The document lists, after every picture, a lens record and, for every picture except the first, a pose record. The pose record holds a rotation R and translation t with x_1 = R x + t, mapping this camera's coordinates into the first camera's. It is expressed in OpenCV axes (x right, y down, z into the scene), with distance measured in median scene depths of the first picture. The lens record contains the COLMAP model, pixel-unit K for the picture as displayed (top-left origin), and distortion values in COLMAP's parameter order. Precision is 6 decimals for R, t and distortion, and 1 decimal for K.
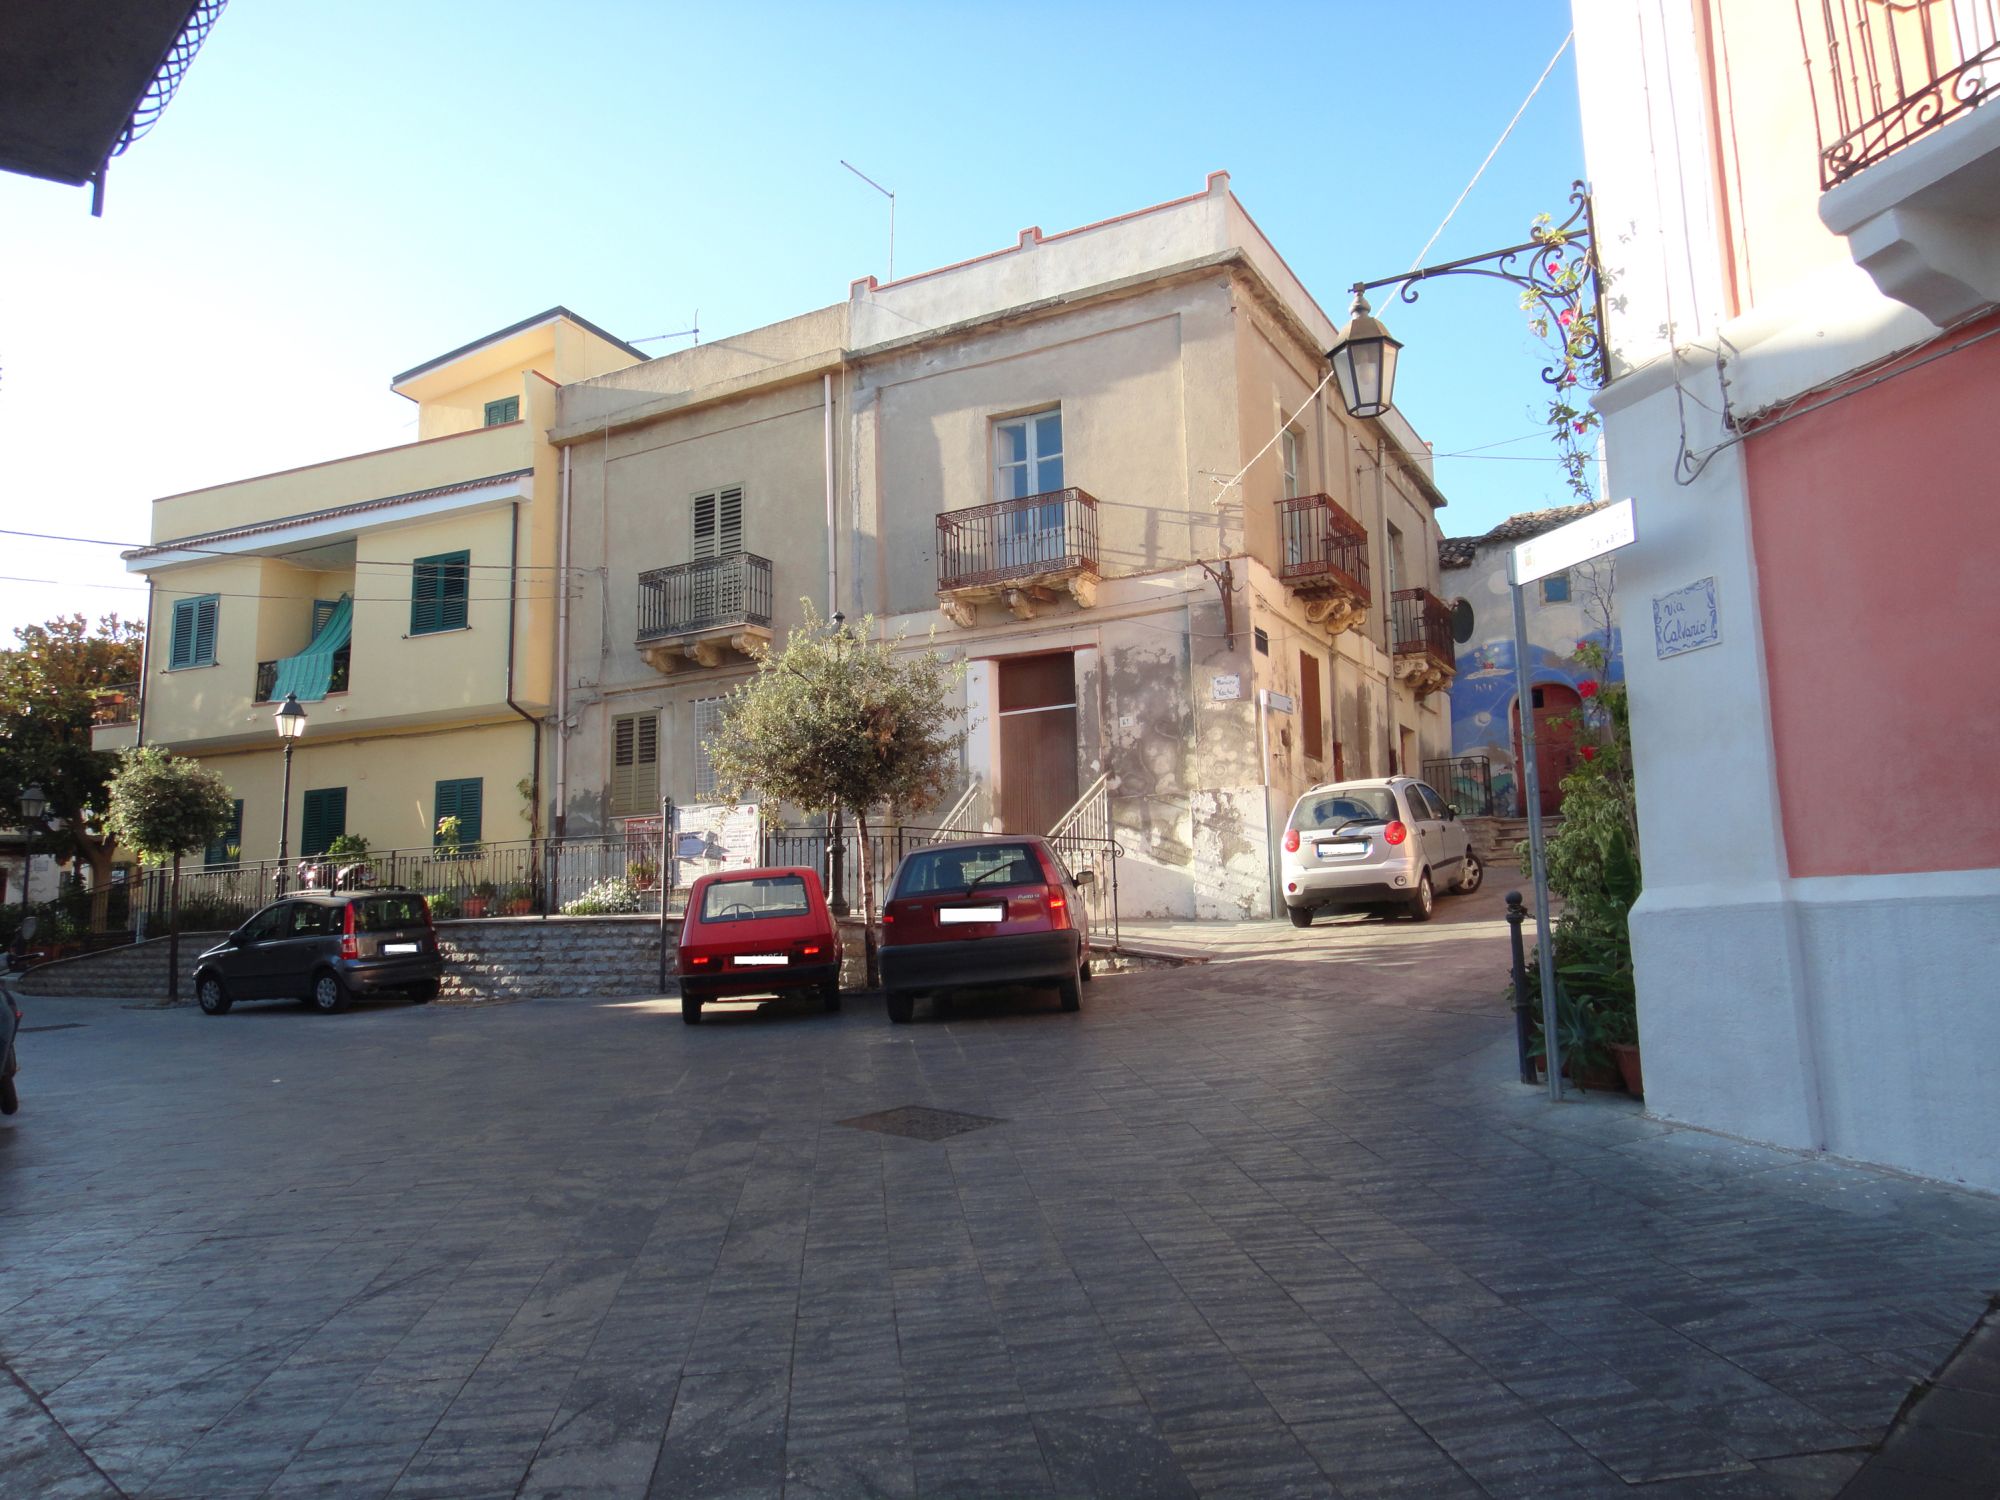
lens RADIAL K [[1366.7, 0, 992.7], [0, 1366.7, 746.9], [0, 0, 1]] dist [0.002147, 0.002409]
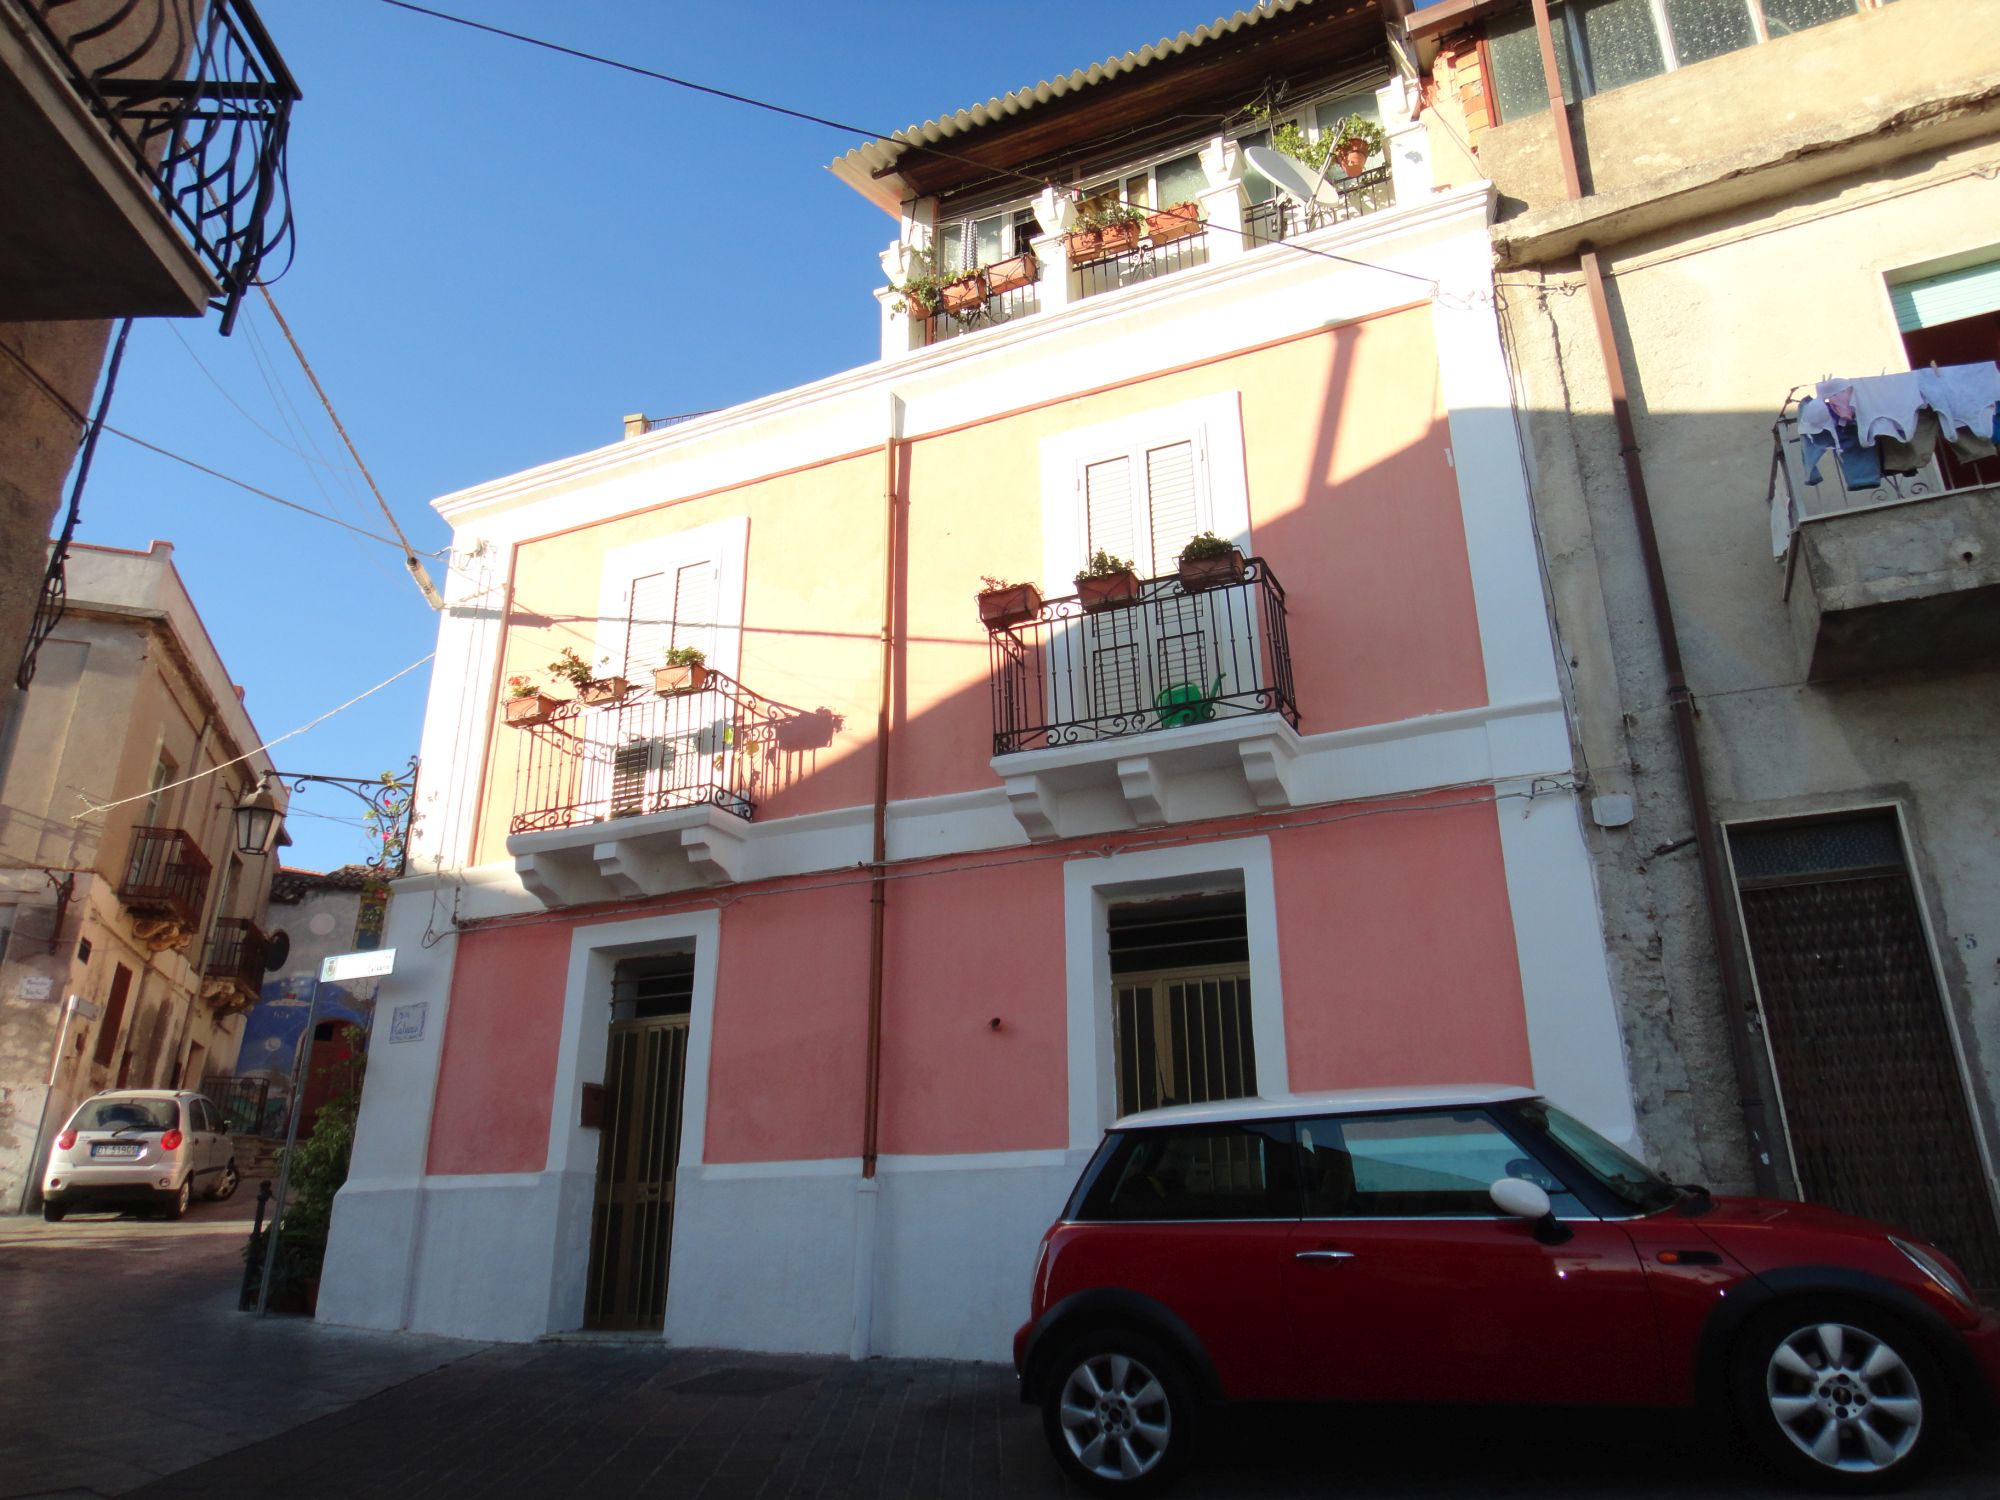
lens RADIAL K [[1366.7, 0, 992.7], [0, 1366.7, 746.9], [0, 0, 1]] dist [0.002147, 0.002409]
pose [[0.672256, 0.286053, 0.682822, -0.111454], [-0.117892, 0.951930, -0.282722, -0.007891], [-0.730872, 0.109562, 0.673664, -0.294635]]
